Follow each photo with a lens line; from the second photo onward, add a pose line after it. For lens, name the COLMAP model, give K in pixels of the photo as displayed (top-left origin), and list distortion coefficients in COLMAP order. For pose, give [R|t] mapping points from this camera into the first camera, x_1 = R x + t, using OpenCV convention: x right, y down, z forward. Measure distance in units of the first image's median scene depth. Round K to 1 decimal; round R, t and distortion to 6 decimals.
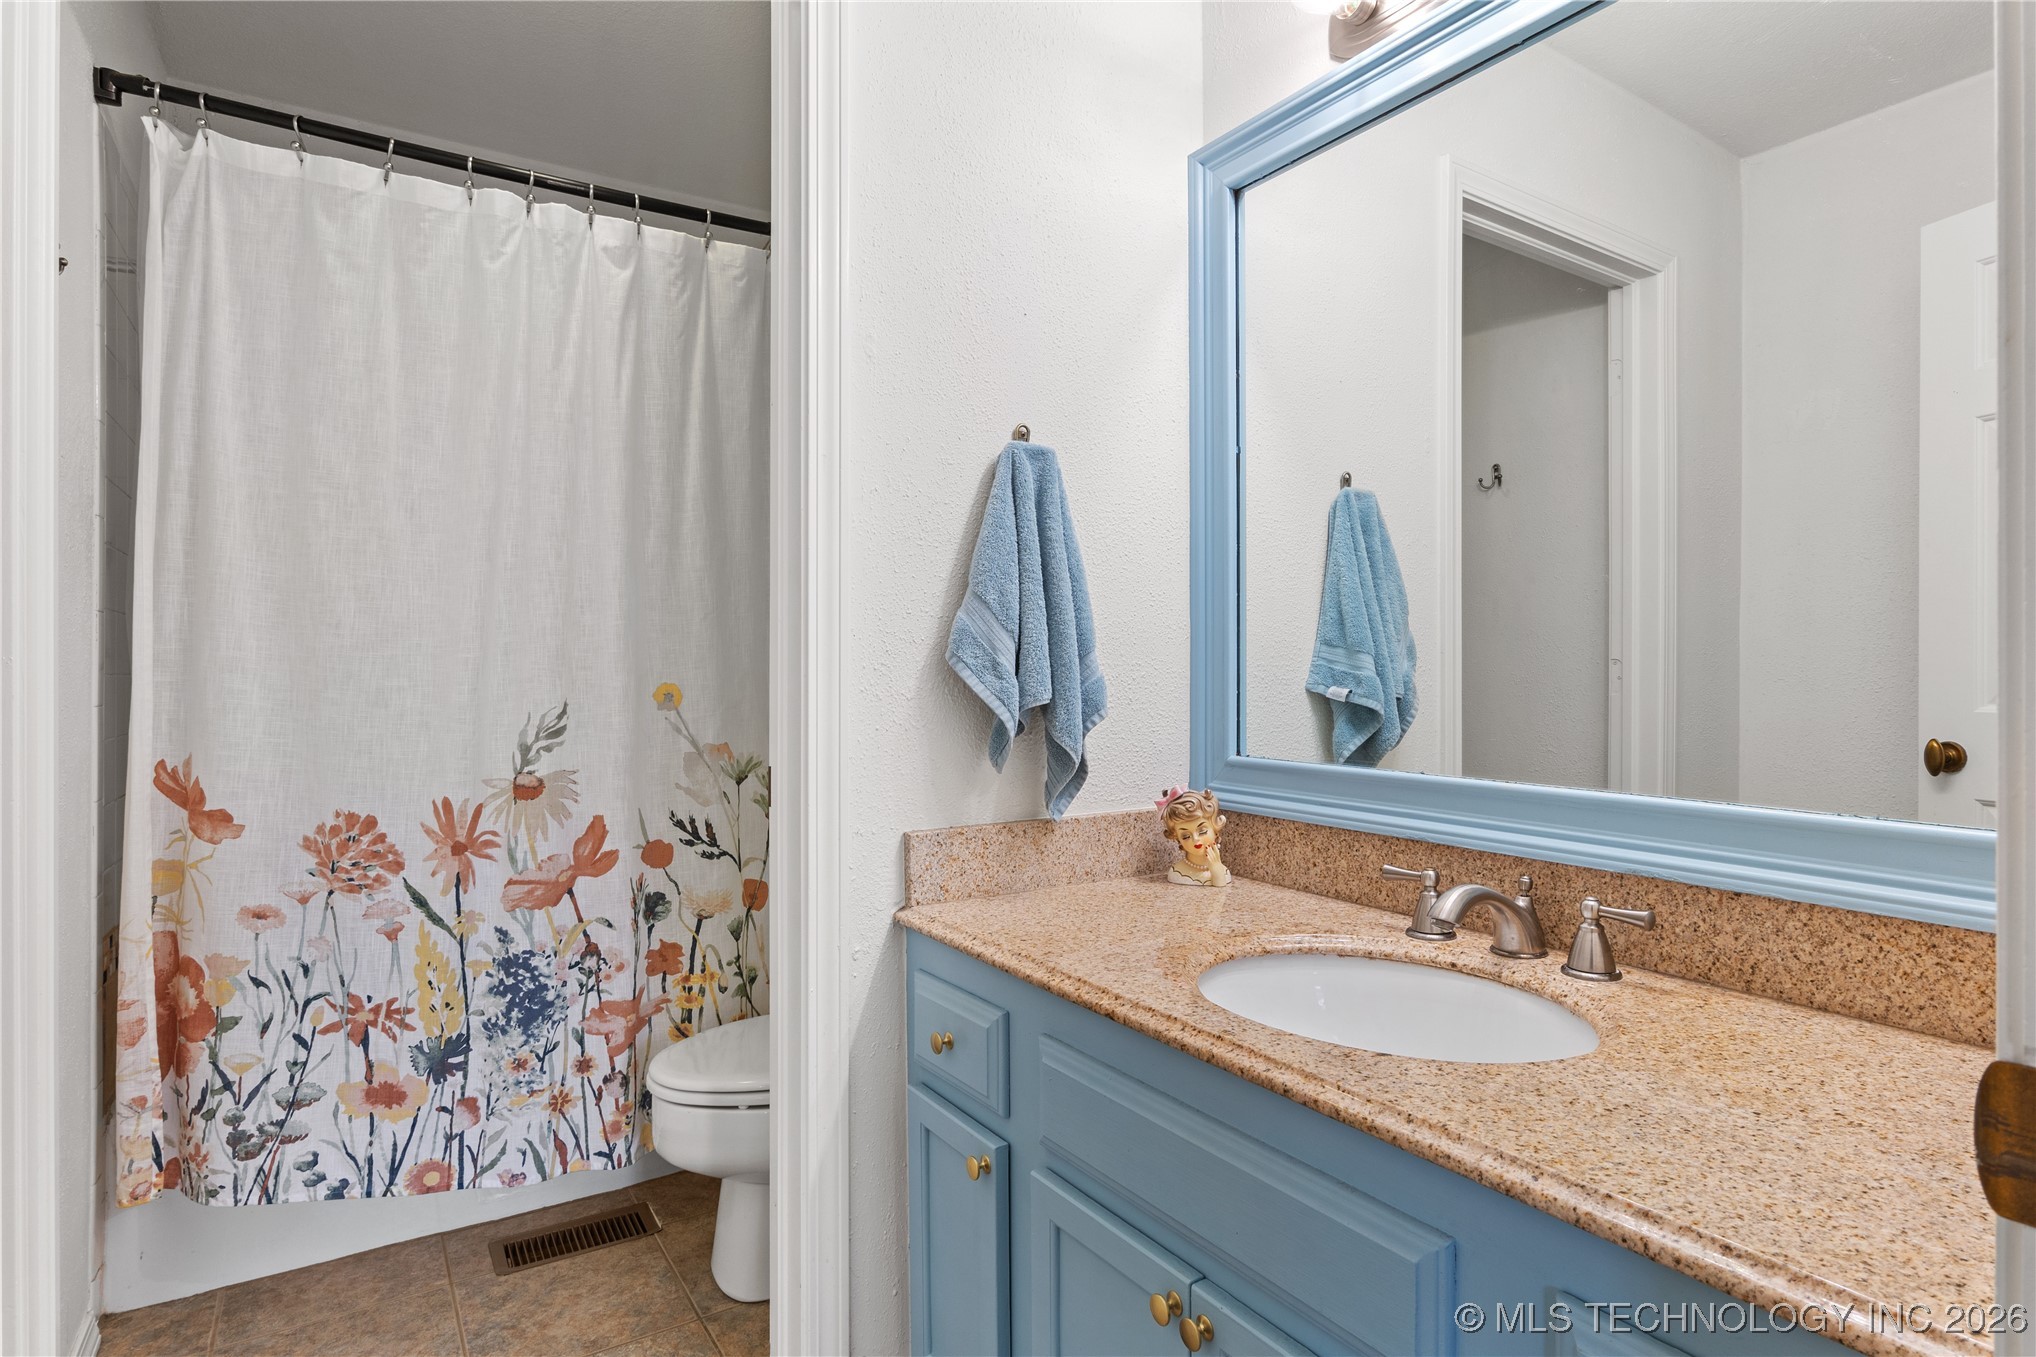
lens RADIAL K [[1066.3, 0, 1036.2], [0, 1066.3, 685.1], [0, 0, 1]] dist [-0.012912, 0.004465]
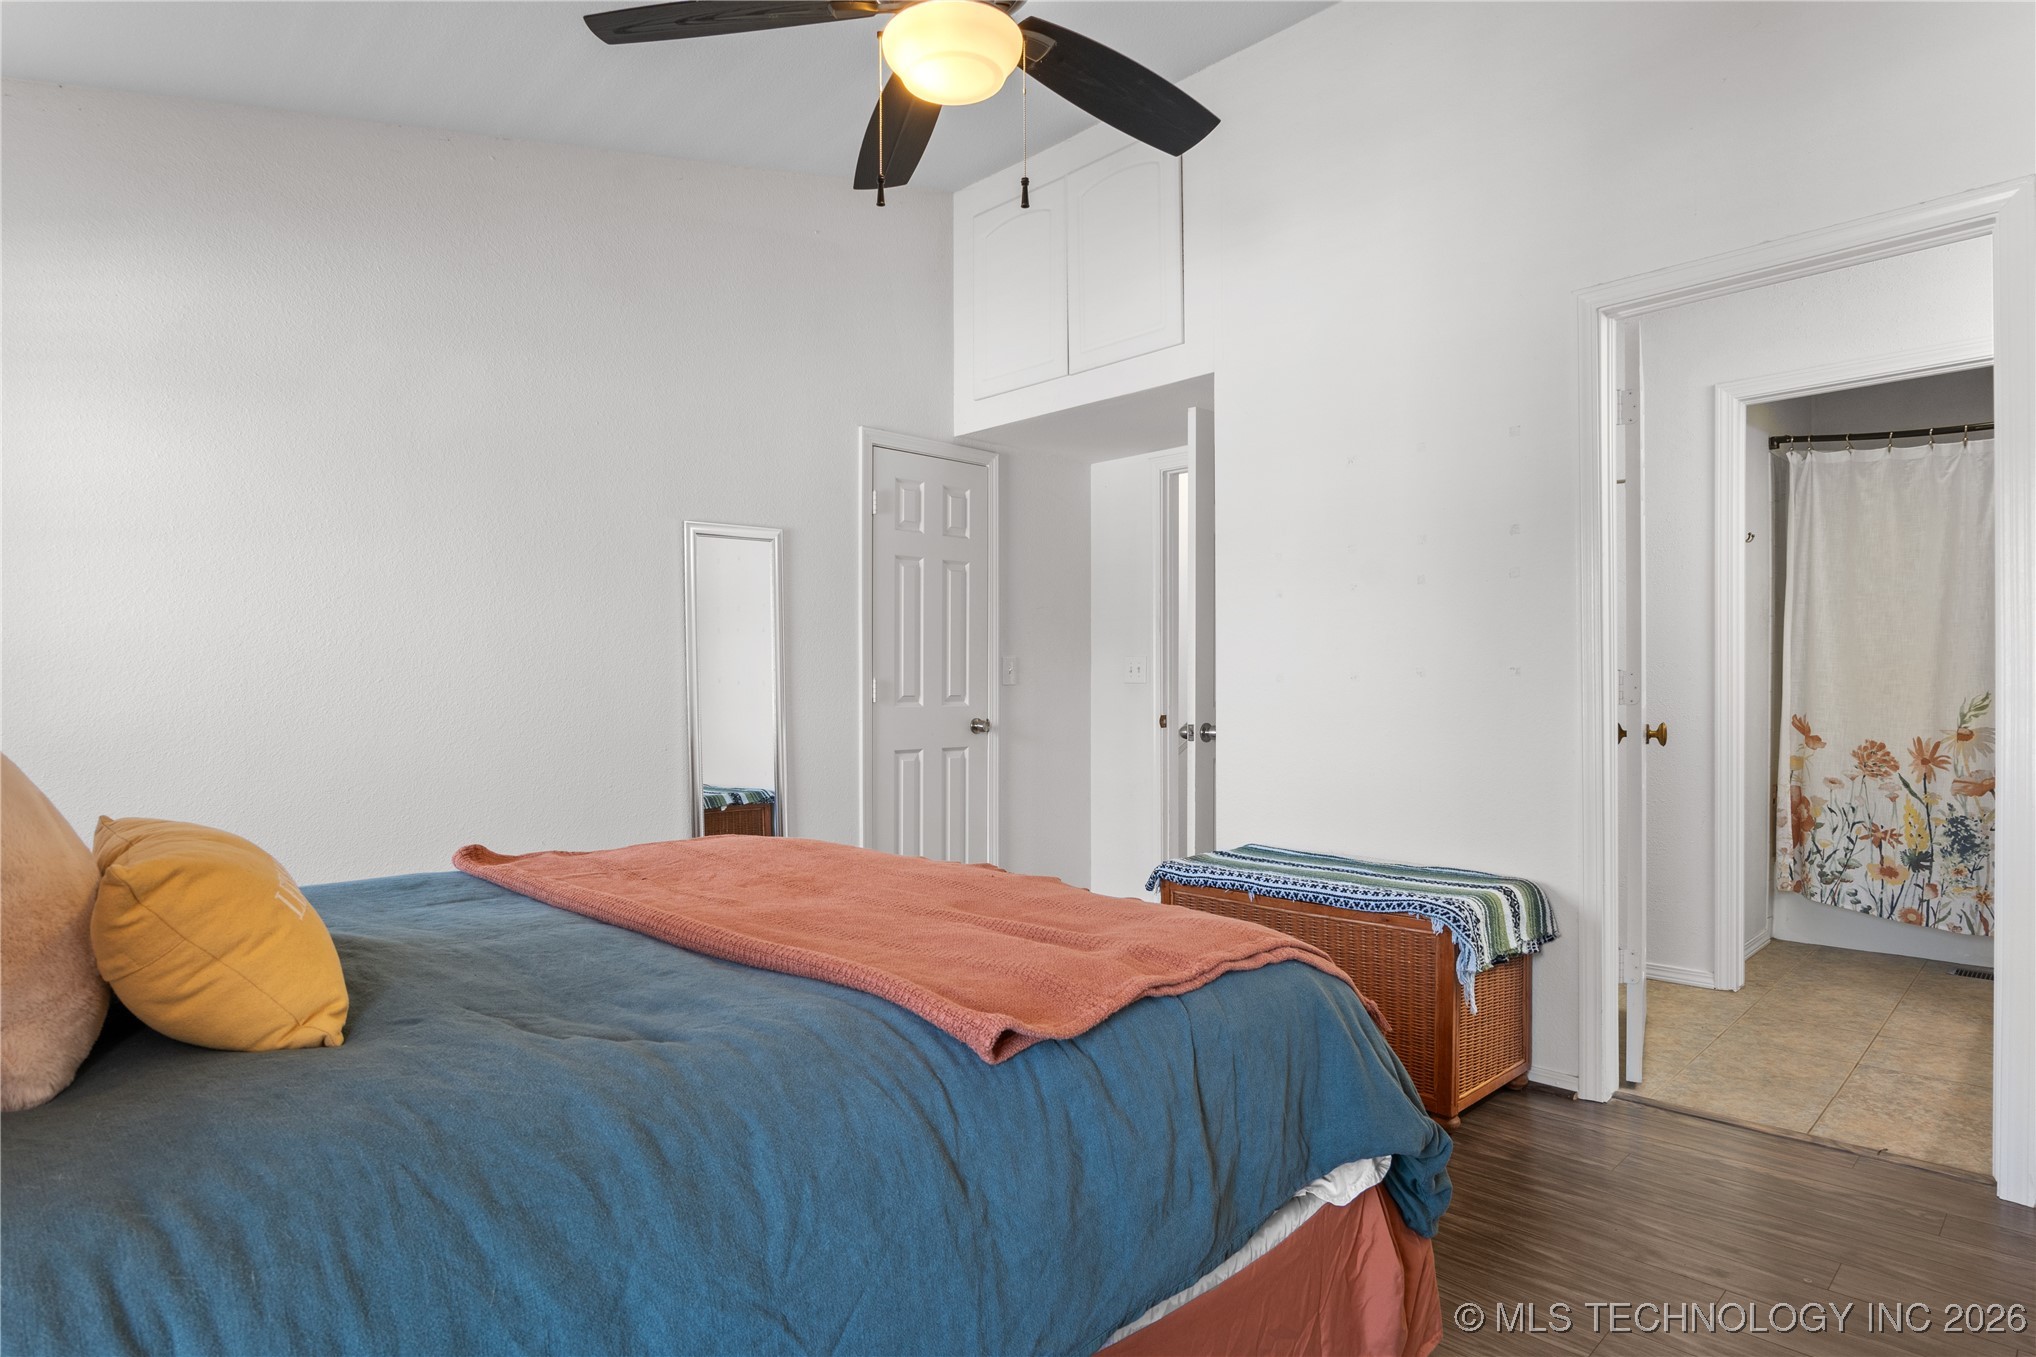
lens RADIAL K [[1066.3, 0, 1034.0], [0, 1066.3, 687.2], [0, 0, 1]] dist [-0.012912, 0.004465]
pose [[0.209048, 0.004613, -0.977895, 1.151808], [0.002561, 0.999983, 0.005265, -0.008516], [0.977902, -0.003605, 0.209033, -1.177401]]
